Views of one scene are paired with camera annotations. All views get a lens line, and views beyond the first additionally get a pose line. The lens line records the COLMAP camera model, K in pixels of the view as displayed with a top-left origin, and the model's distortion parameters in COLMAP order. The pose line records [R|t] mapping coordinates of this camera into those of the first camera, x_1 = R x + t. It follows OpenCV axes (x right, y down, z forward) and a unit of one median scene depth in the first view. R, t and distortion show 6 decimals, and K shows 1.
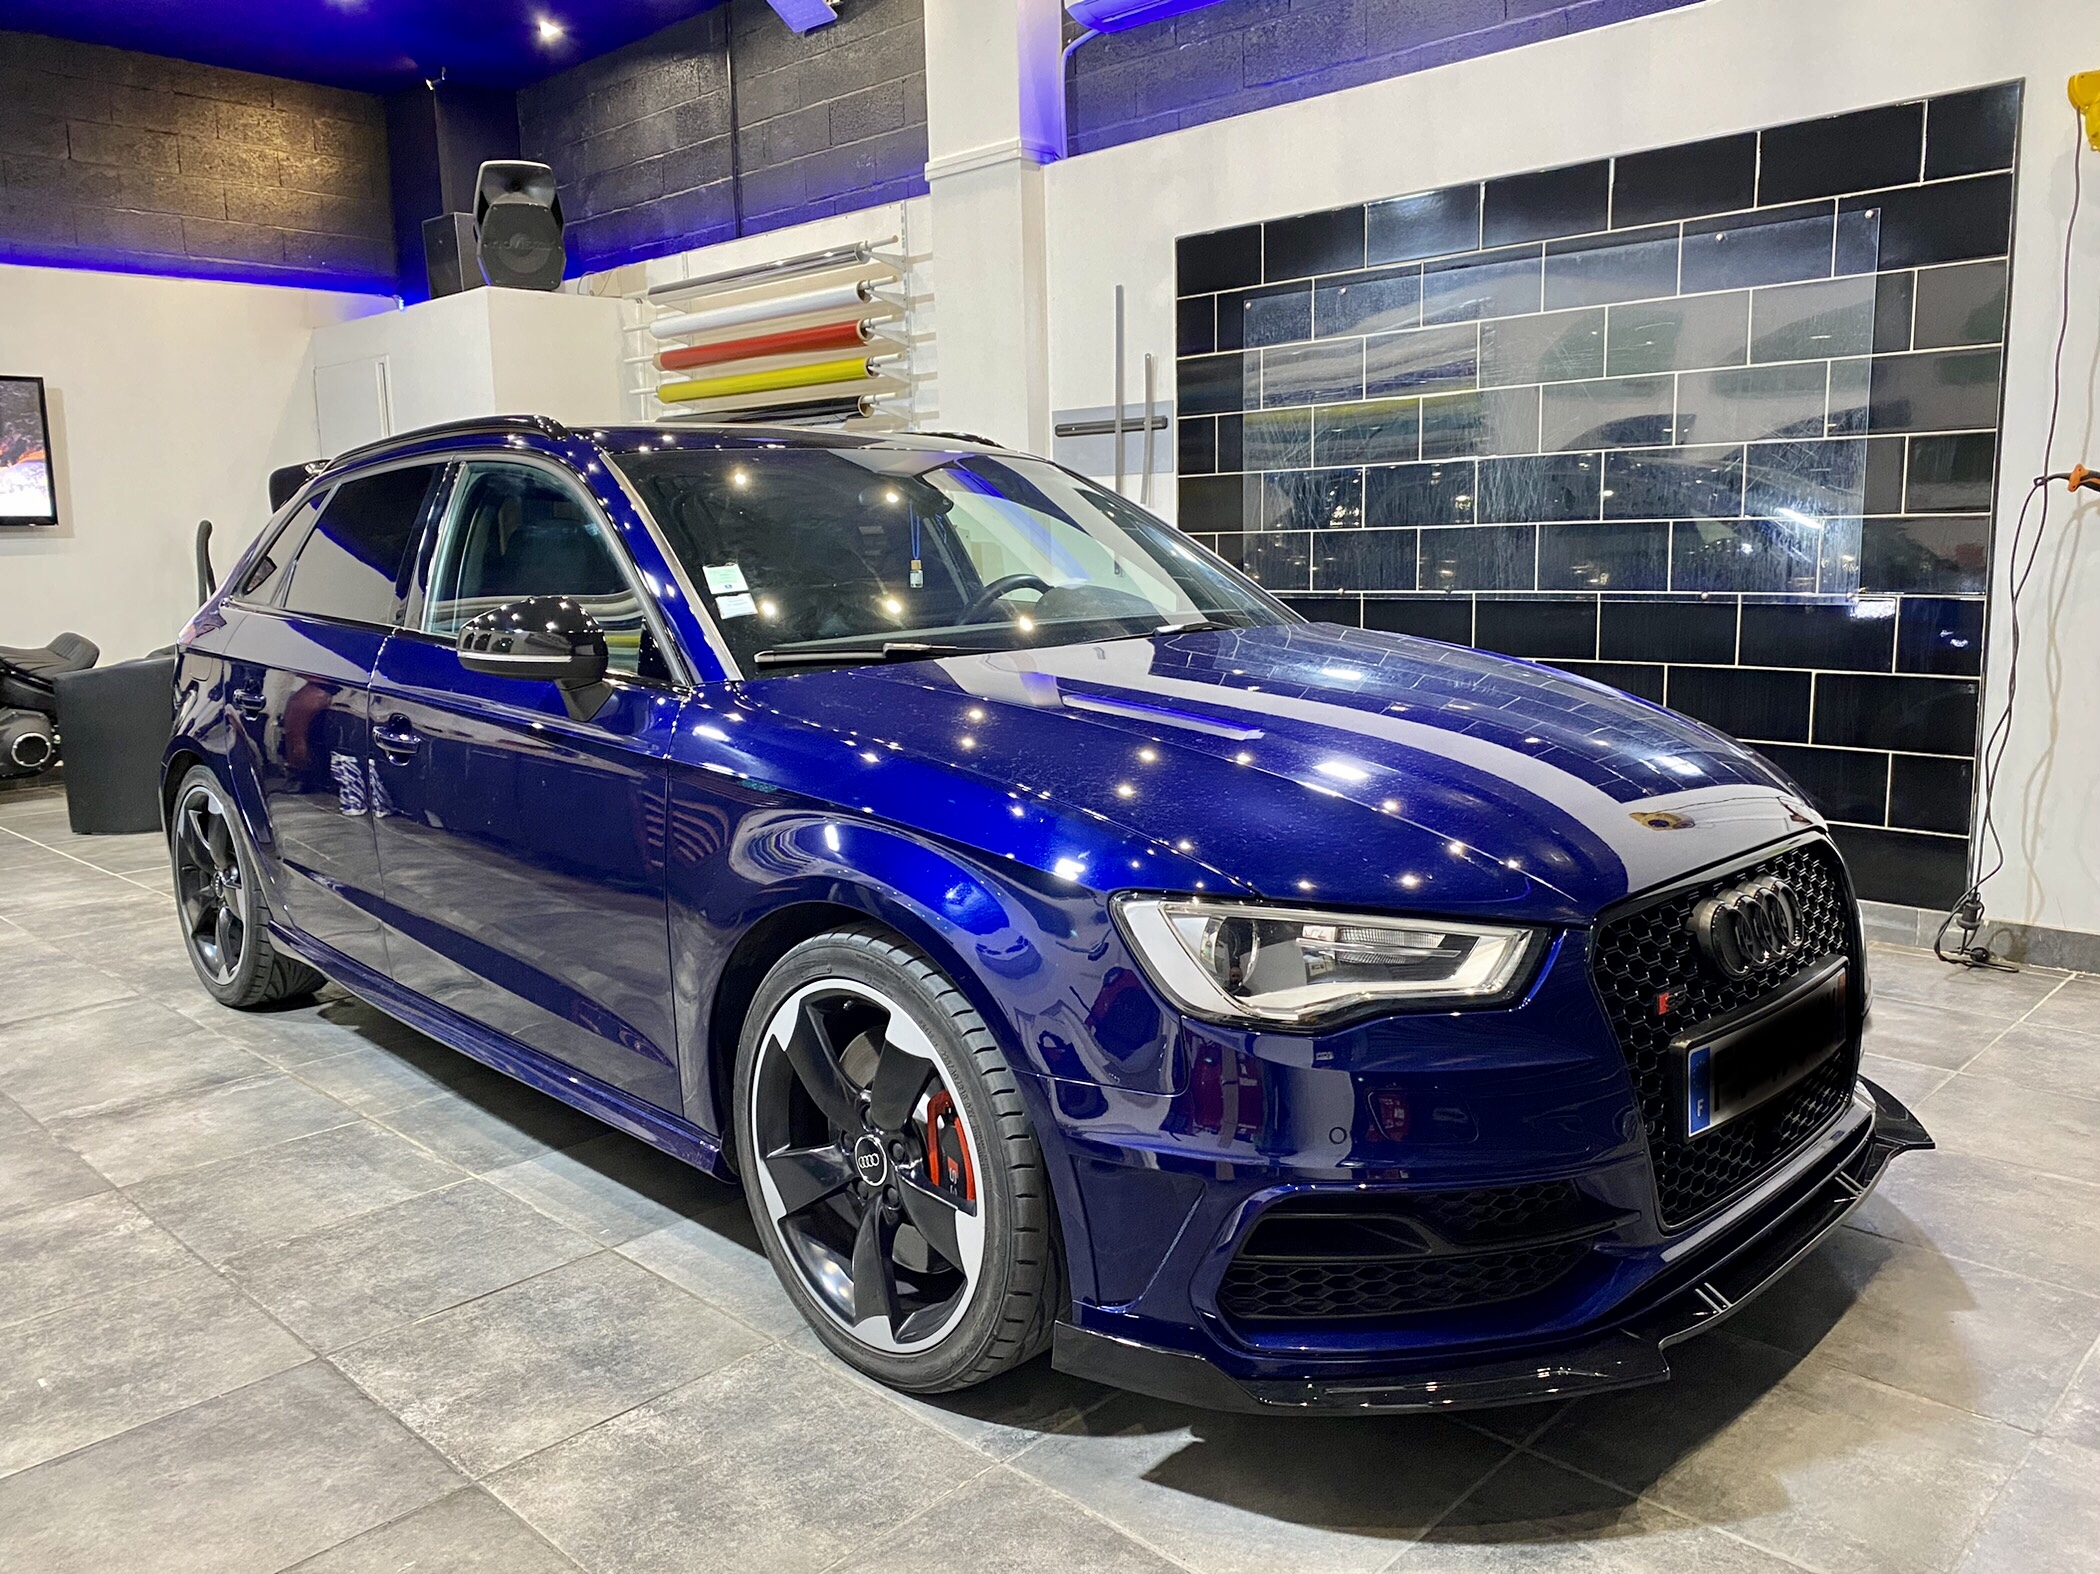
lens RADIAL K [[1596.3, 0, 1060.7], [0, 1596.3, 773.3], [0, 0, 1]] dist [0.029127, -0.024093]
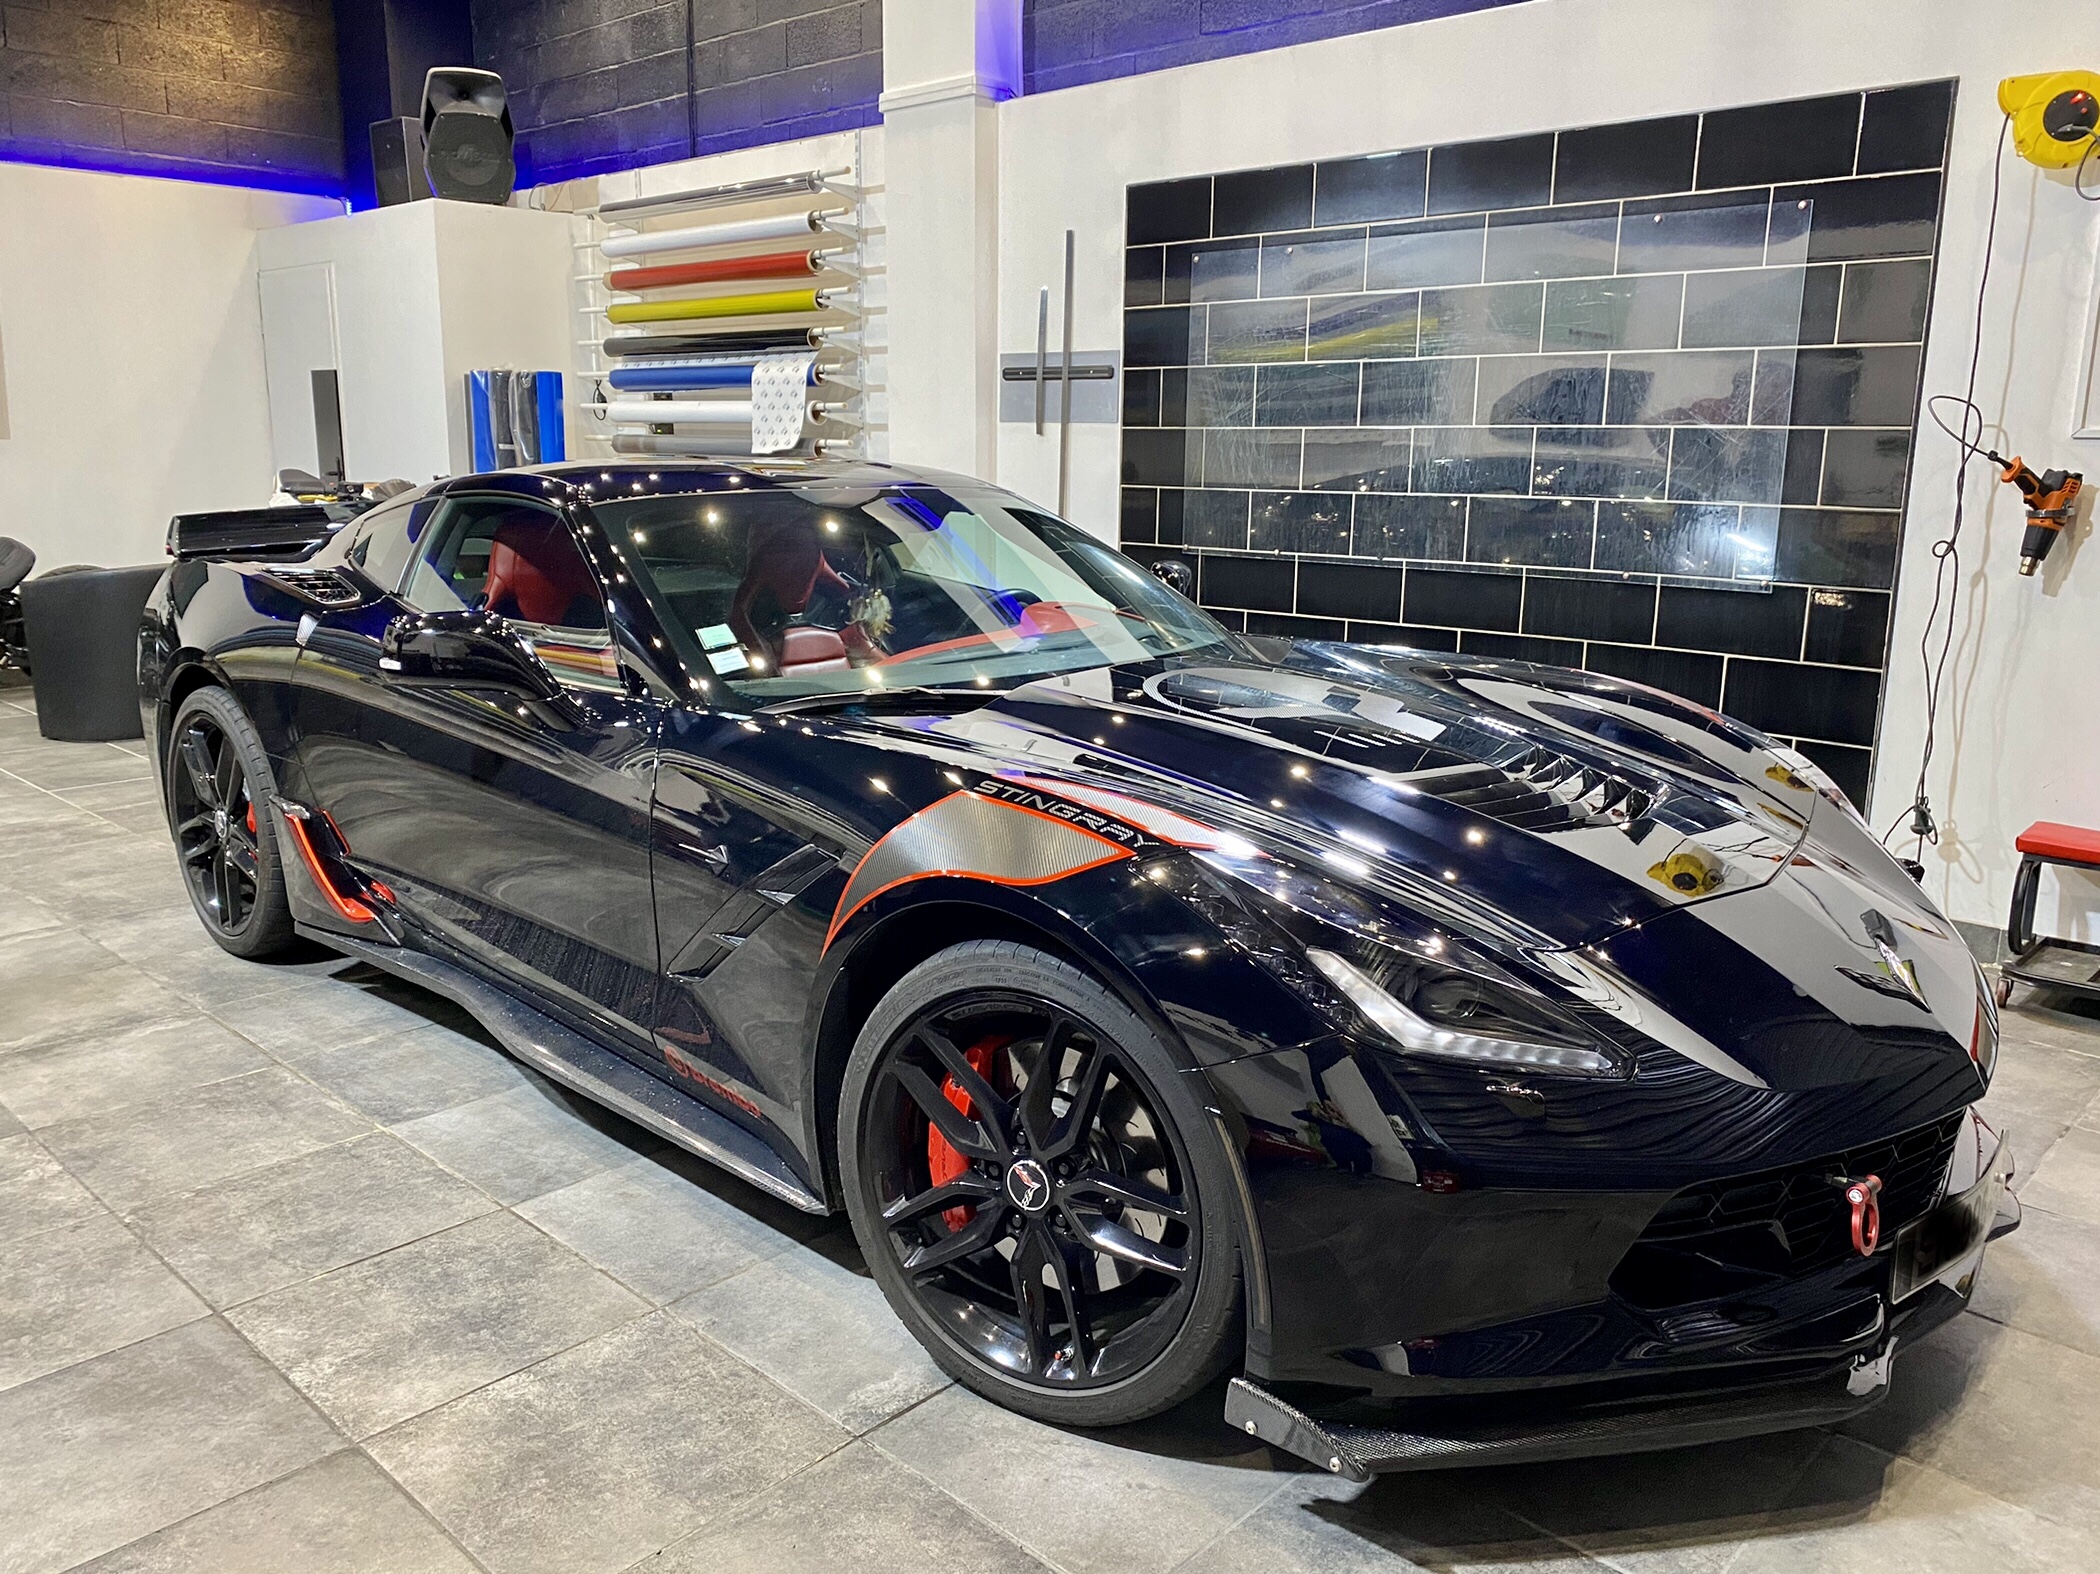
lens RADIAL K [[1596.3, 0, 1059.5], [0, 1596.3, 776.7], [0, 0, 1]] dist [0.029127, -0.024093]
pose [[0.999300, 0.031124, 0.020771, 0.039206], [-0.032260, 0.997864, 0.056813, -0.045021], [-0.018958, -0.057443, 0.998169, -0.021016]]
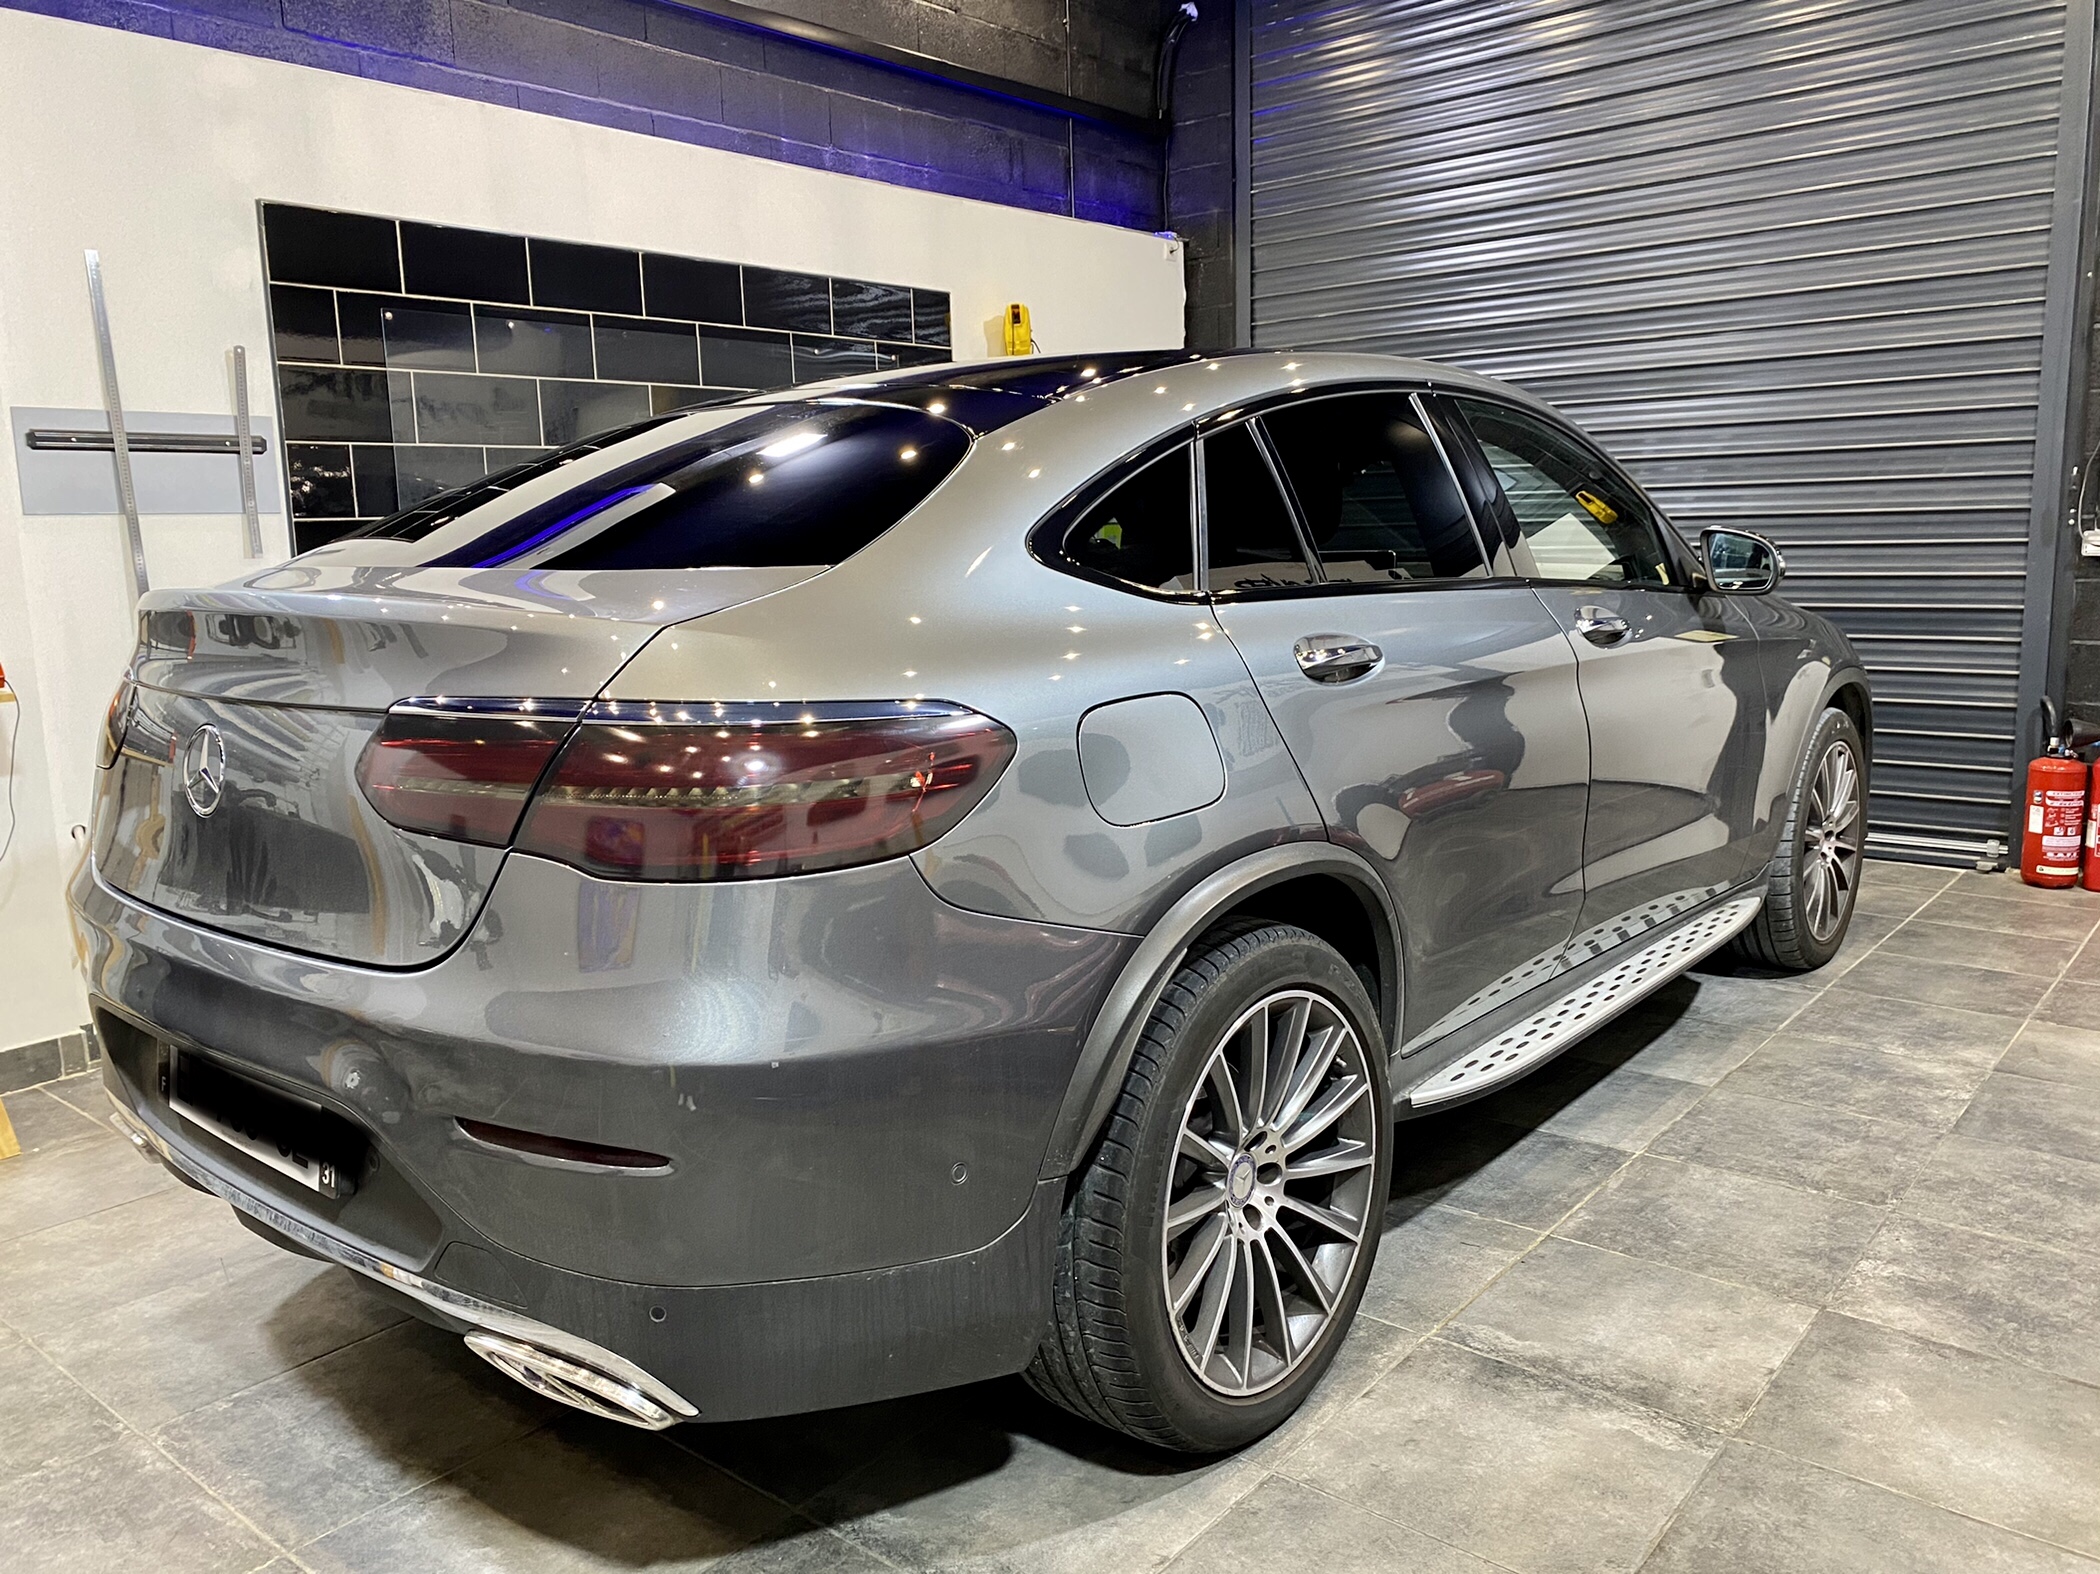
lens RADIAL K [[1596.3, 0, 1046.9], [0, 1596.3, 765.9], [0, 0, 1]] dist [0.029127, -0.024093]
pose [[-0.067249, -0.130403, 0.989178, -1.357491], [0.175546, 0.974410, 0.140391, -0.227176], [-0.982172, 0.183087, -0.042636, 1.364285]]
